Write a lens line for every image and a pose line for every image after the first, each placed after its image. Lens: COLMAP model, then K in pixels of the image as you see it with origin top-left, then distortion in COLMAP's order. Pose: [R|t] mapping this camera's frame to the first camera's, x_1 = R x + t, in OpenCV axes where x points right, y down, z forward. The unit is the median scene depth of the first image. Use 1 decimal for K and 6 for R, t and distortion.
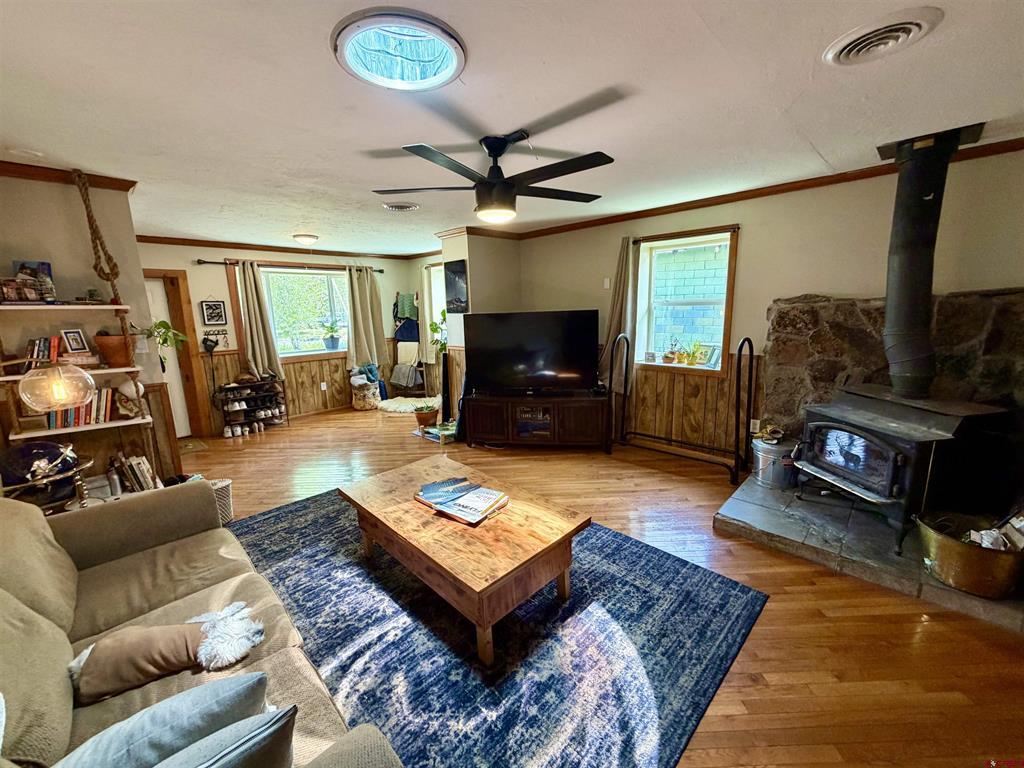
lens RADIAL K [[404.9, 0, 507.9], [0, 404.9, 382.3], [0, 0, 1]] dist [0.004579, 0.000146]
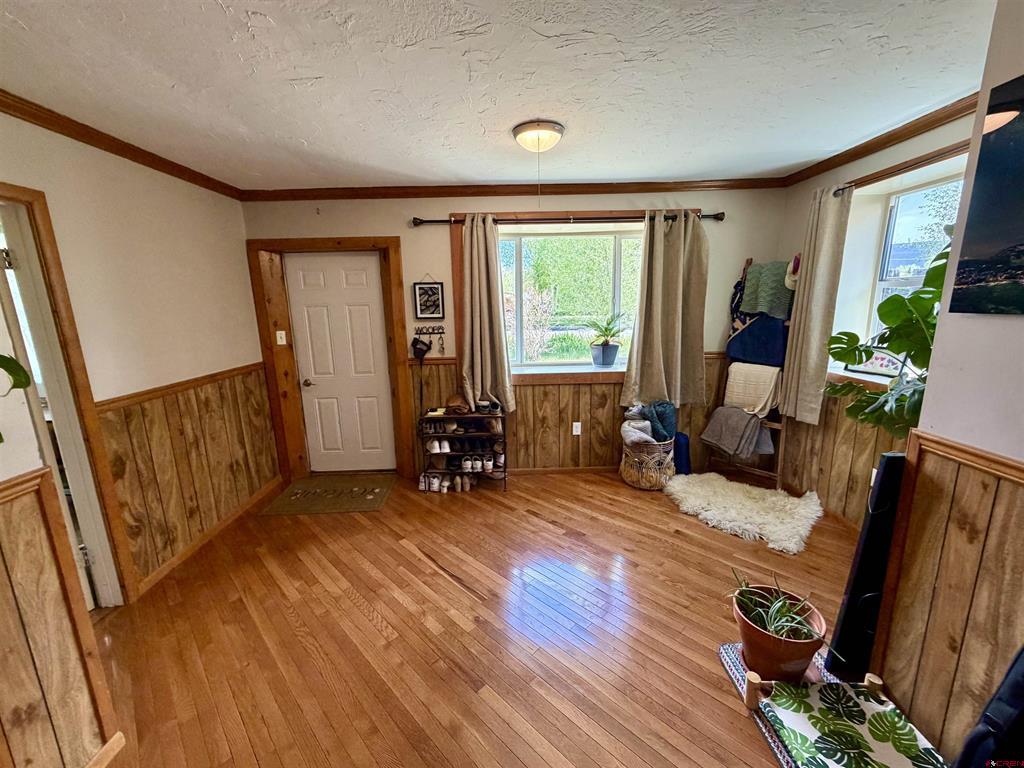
lens RADIAL K [[404.9, 0, 509.4], [0, 404.9, 382.1], [0, 0, 1]] dist [0.004579, 0.000146]
pose [[0.707914, 0.151229, -0.689918, -0.153334], [-0.125677, 0.988191, 0.087655, -0.109461], [0.695027, 0.024655, 0.718561, 0.593651]]
